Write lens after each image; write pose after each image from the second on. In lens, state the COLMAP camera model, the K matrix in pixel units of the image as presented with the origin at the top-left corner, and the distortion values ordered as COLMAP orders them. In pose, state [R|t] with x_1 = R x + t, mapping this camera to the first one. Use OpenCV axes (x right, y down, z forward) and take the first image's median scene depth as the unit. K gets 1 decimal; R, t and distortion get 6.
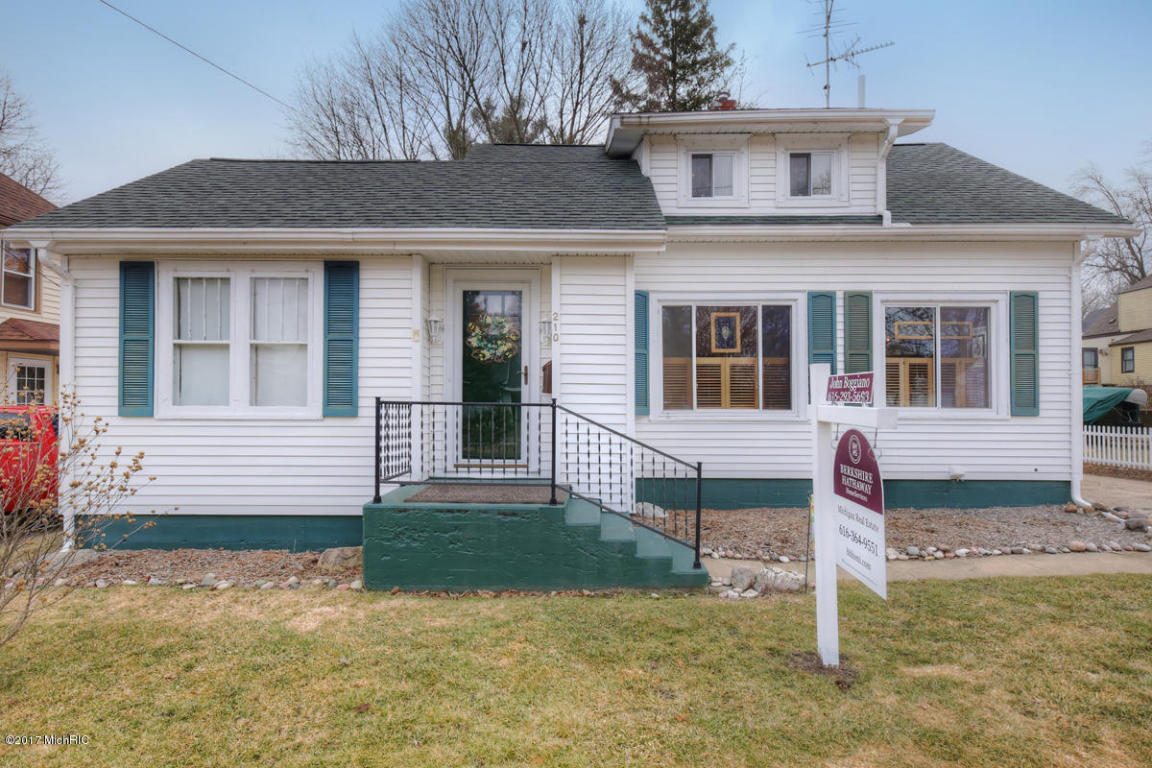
lens RADIAL K [[601.3, 0, 577.9], [0, 601.3, 382.6], [0, 0, 1]] dist [0.003567, -0.000198]
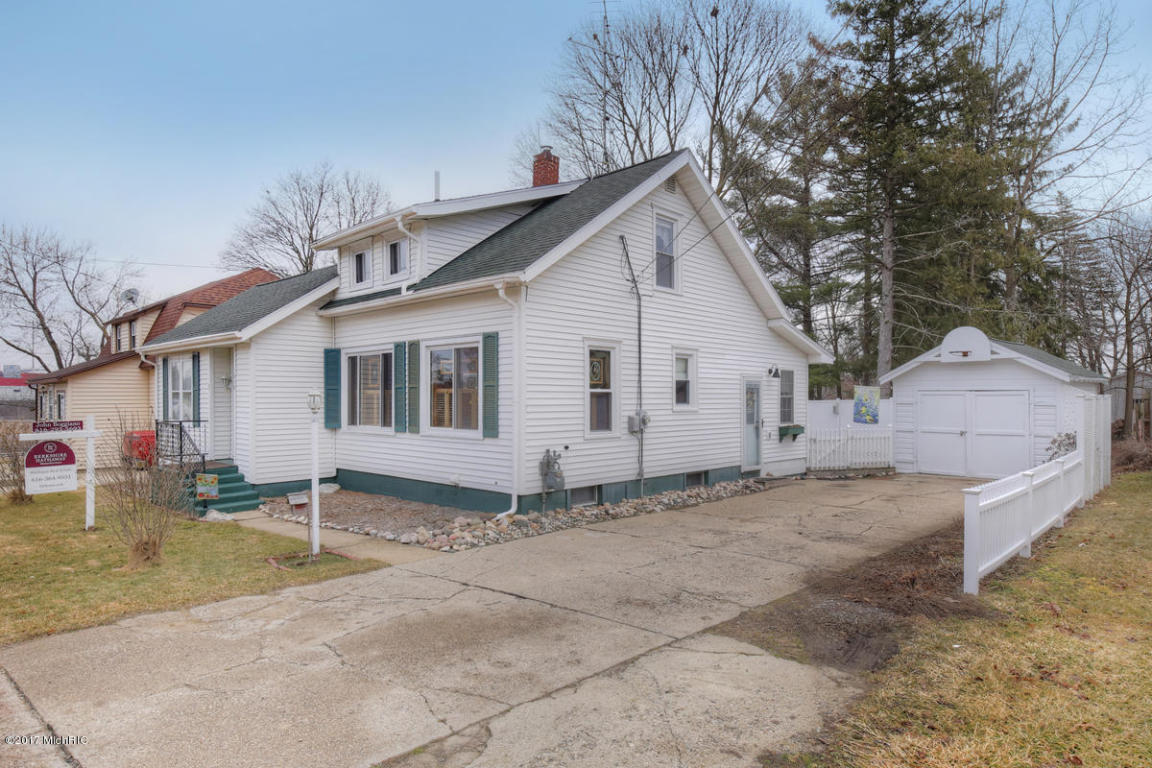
lens RADIAL K [[667.6, 0, 579.4], [0, 667.6, 395.1], [0, 0, 1]] dist [-0.016823, 0.001003]
pose [[0.749261, -0.006688, -0.662241, 2.152951], [0.000511, 0.999955, -0.009520, -0.018967], [0.662274, 0.006795, 0.749231, 0.159468]]
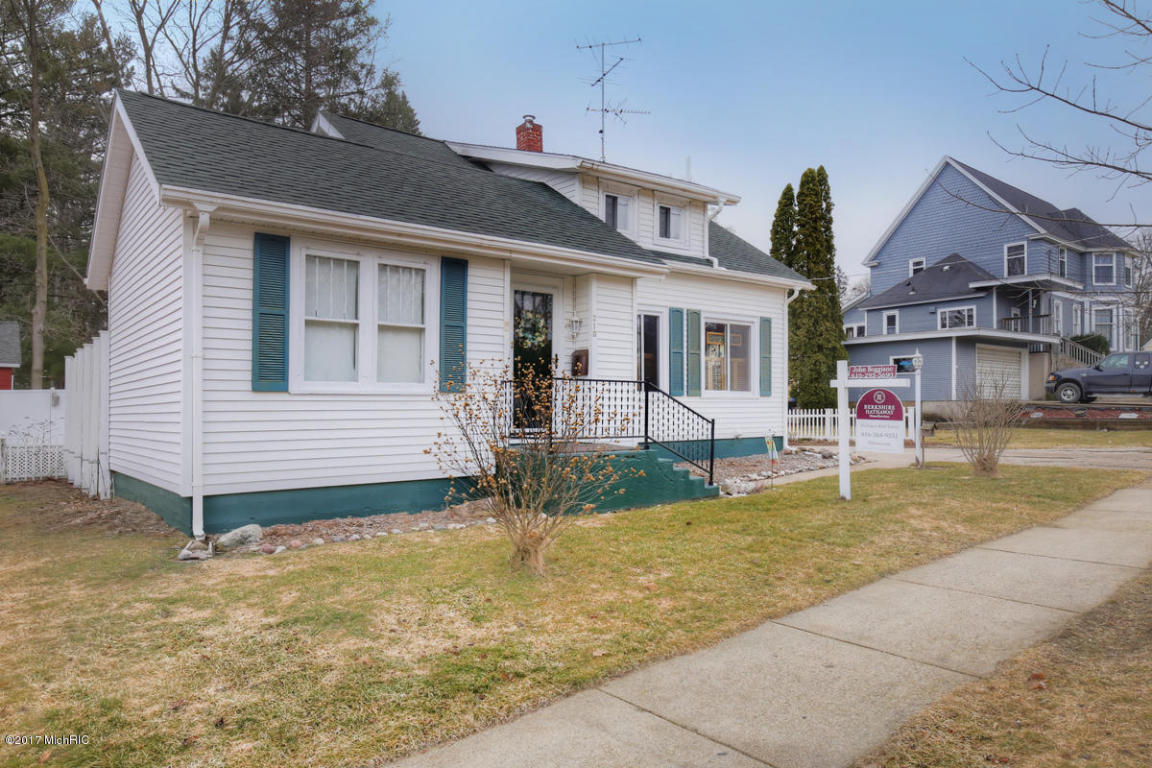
lens RADIAL K [[736.6, 0, 566.5], [0, 736.6, 377.2], [0, 0, 1]] dist [-0.003662, 0.000234]
pose [[0.784570, 0.016523, 0.619820, -1.077520], [-0.015394, 0.999856, -0.007168, 0.033504], [-0.619849, -0.003918, 0.784711, -0.243236]]
